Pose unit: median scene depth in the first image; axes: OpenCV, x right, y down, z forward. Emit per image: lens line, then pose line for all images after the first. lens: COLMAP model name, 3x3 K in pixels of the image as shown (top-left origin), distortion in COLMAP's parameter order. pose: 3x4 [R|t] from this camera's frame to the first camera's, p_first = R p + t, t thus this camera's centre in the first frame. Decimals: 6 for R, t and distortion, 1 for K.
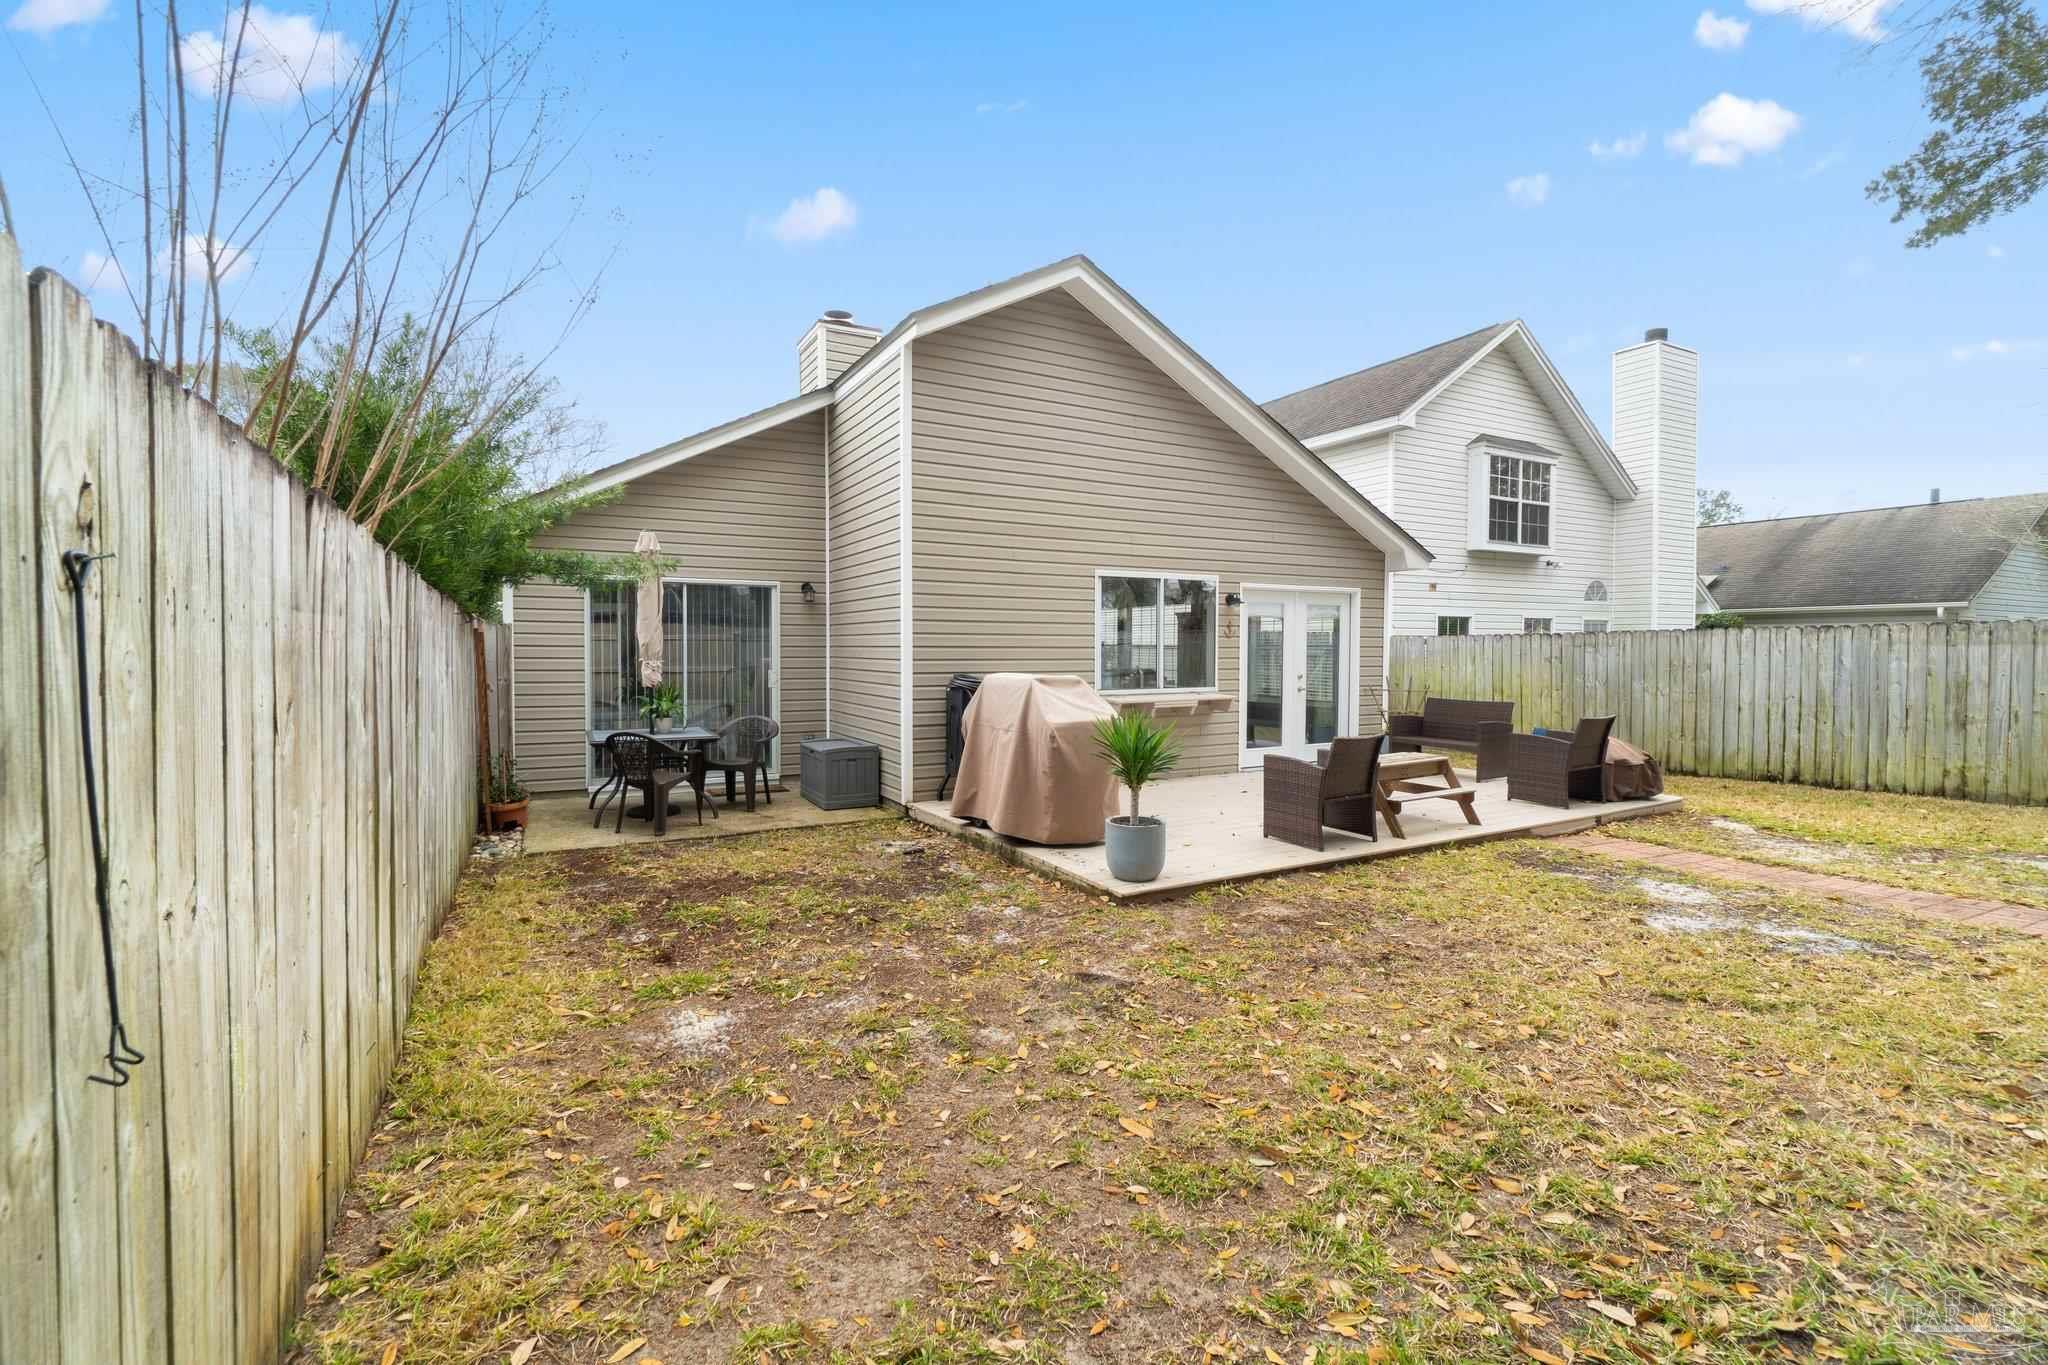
lens RADIAL K [[881.6, 0, 1024.6], [0, 881.6, 664.9], [0, 0, 1]] dist [-0.004780, 0.001496]
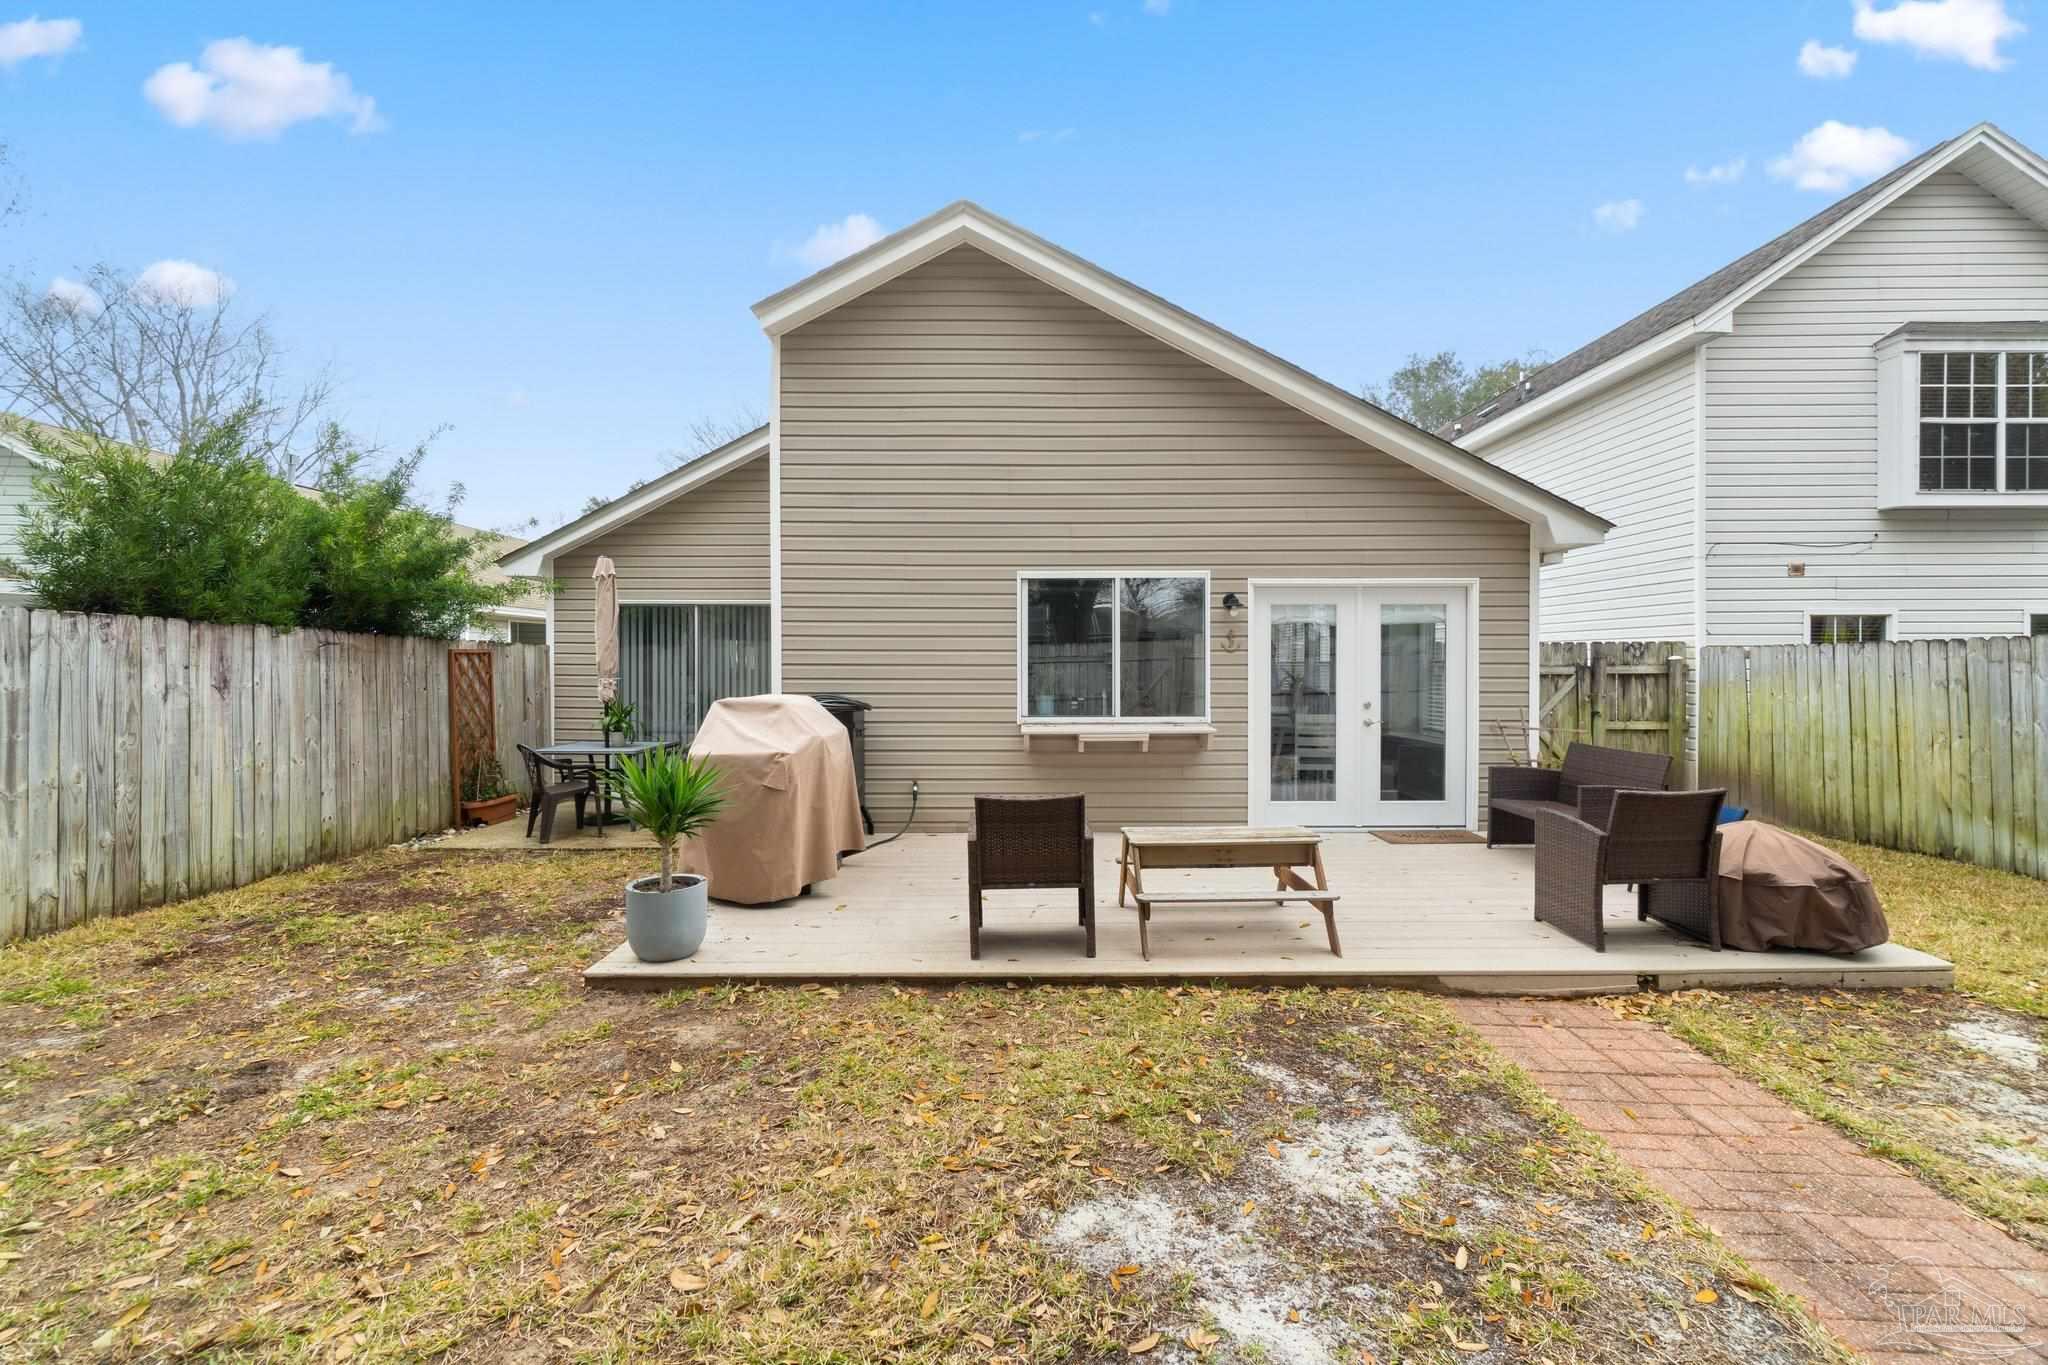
lens RADIAL K [[881.6, 0, 1018.6], [0, 881.6, 657.8], [0, 0, 1]] dist [-0.004780, 0.001496]
pose [[0.874962, -0.004156, -0.484175, 0.431211], [-0.008415, 0.999682, -0.023788, -0.005911], [0.484119, 0.024887, 0.874648, 0.245923]]
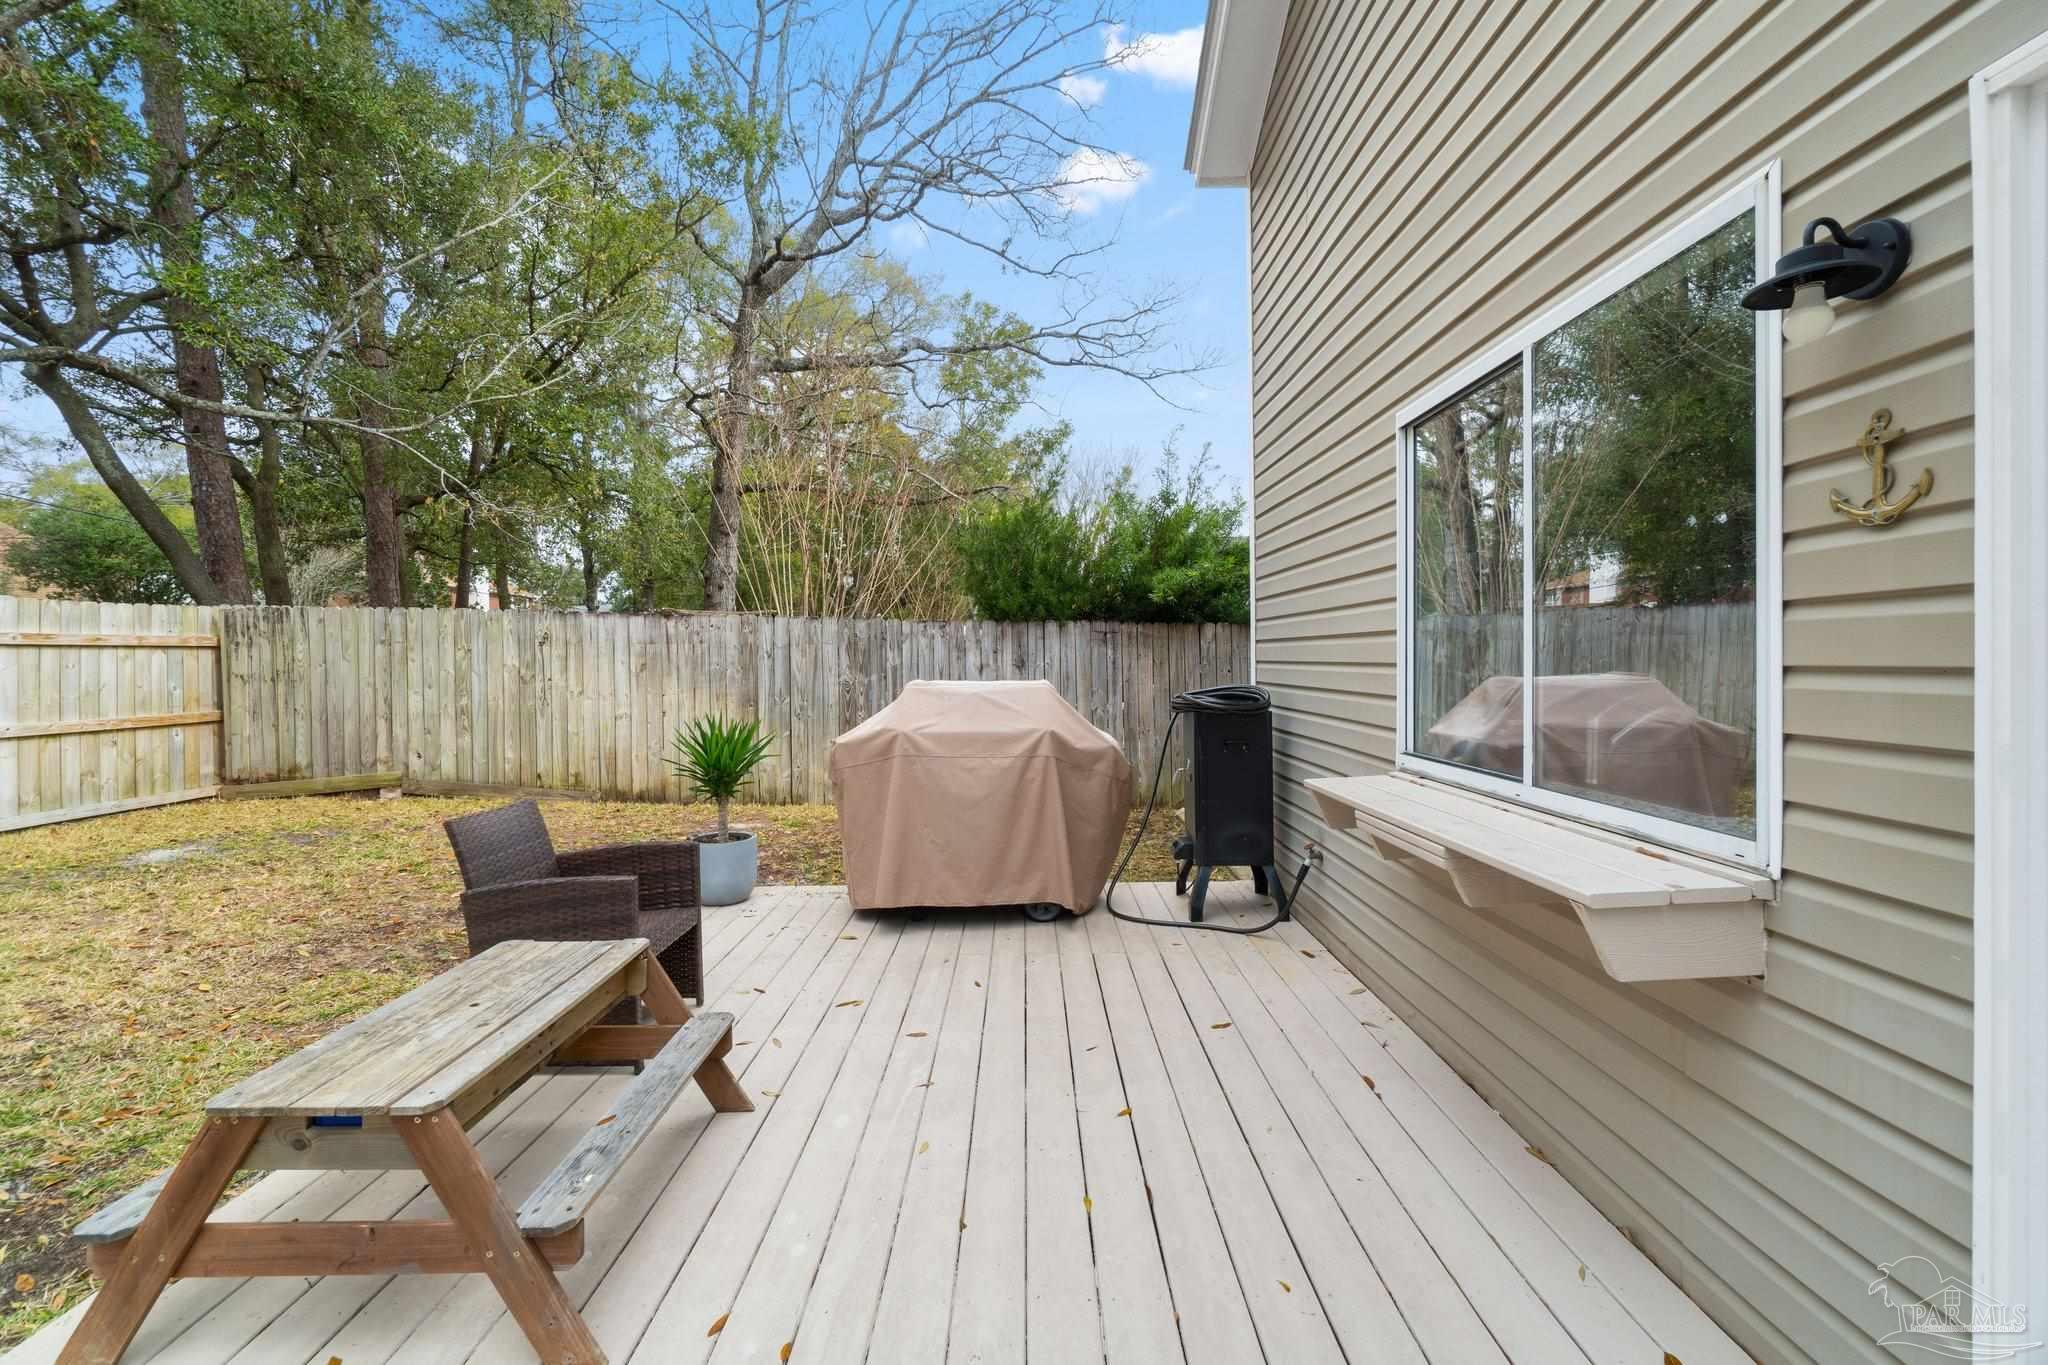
lens RADIAL K [[881.6, 0, 1024.2], [0, 881.6, 664.8], [0, 0, 1]] dist [-0.004780, 0.001496]
pose [[-0.485204, 0.006856, -0.874374, 0.416412], [-0.010427, 0.999853, 0.013626, -0.008568], [0.874339, 0.015728, -0.485061, 0.929879]]
